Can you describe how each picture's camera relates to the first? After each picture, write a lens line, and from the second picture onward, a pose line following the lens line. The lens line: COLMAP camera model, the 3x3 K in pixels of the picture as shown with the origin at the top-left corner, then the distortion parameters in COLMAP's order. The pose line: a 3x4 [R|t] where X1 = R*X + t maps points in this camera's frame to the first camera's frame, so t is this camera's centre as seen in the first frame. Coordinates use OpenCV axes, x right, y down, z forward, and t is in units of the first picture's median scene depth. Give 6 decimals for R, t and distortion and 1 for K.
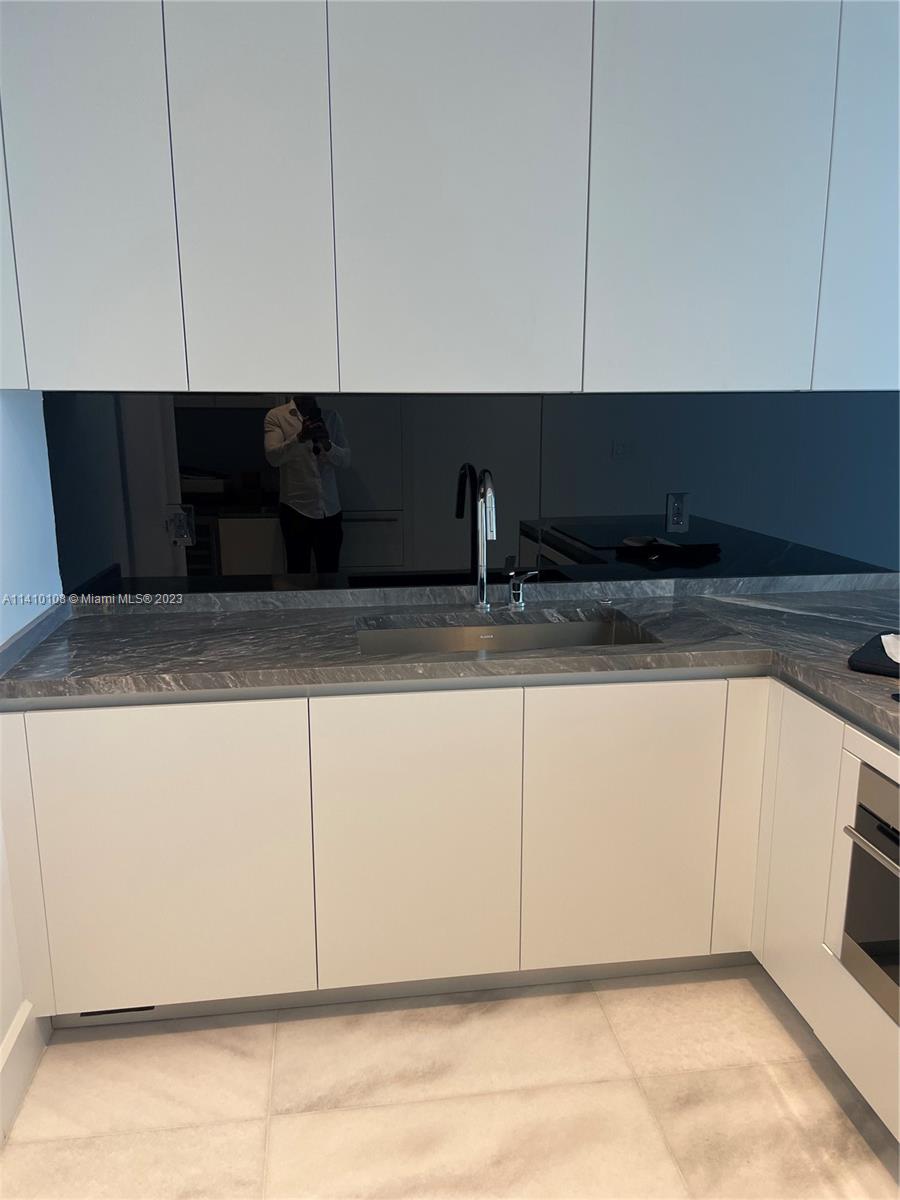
lens RADIAL K [[903.9, 0, 451.2], [0, 903.9, 603.8], [0, 0, 1]] dist [0.066096, -0.108905]
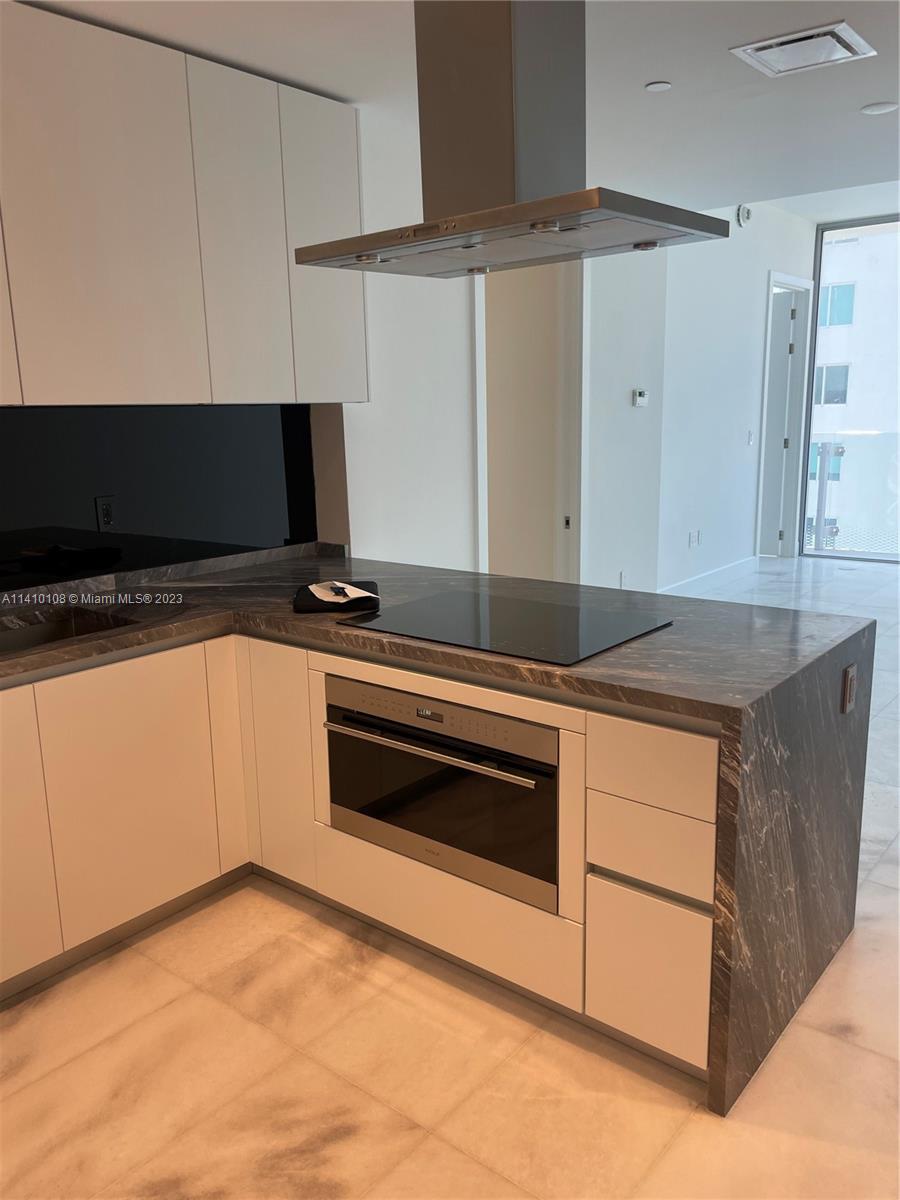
lens RADIAL K [[903.9, 0, 451.2], [0, 903.9, 603.8], [0, 0, 1]] dist [0.066096, -0.108905]
pose [[0.734851, -0.155899, 0.660067, -0.247145], [0.165271, 0.985047, 0.048659, 0.029694], [-0.657783, 0.073333, 0.749629, -0.127092]]
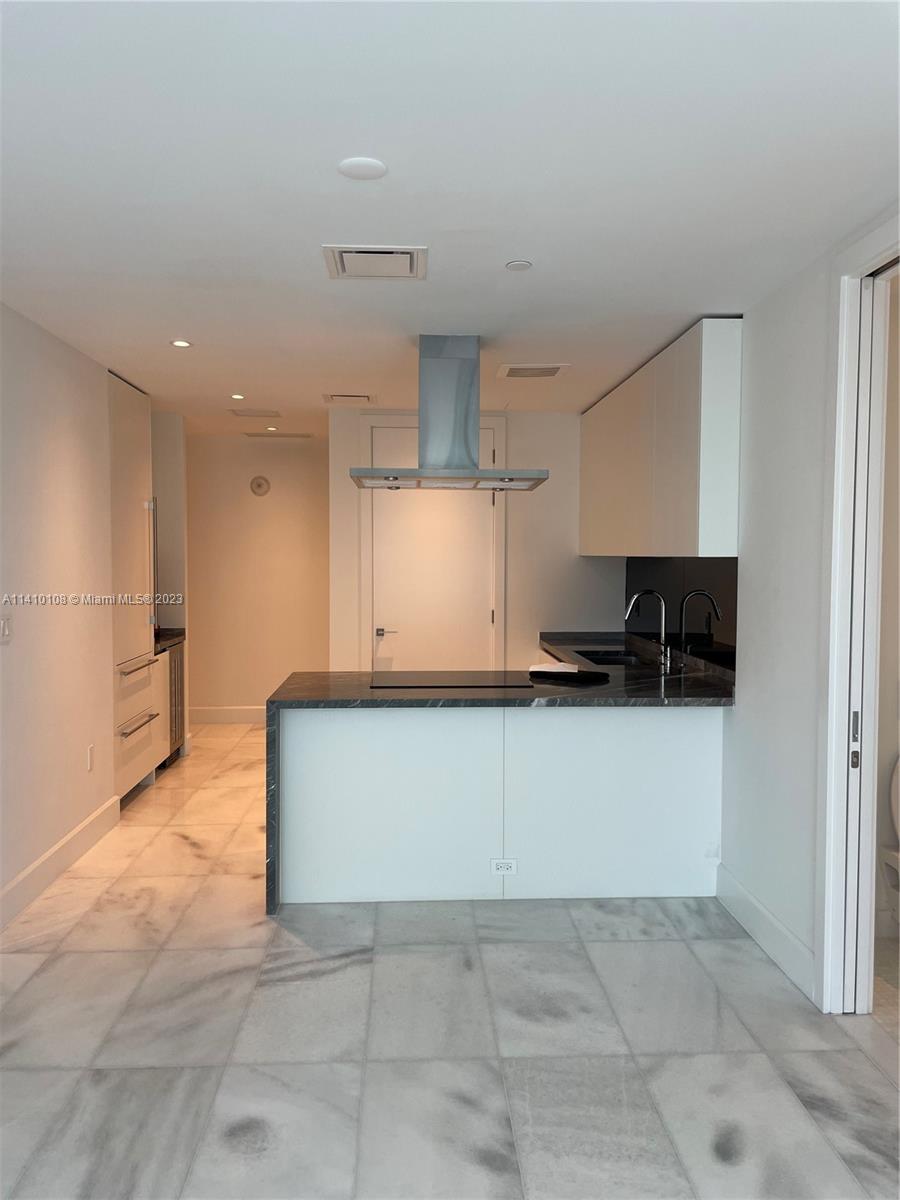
lens RADIAL K [[903.9, 0, 451.2], [0, 903.9, 603.8], [0, 0, 1]] dist [0.066096, -0.108905]
pose [[-0.081705, 0.057311, -0.995007, 1.884424], [-0.217142, 0.973339, 0.073894, -0.141037], [0.972715, 0.222095, -0.067082, 0.567951]]
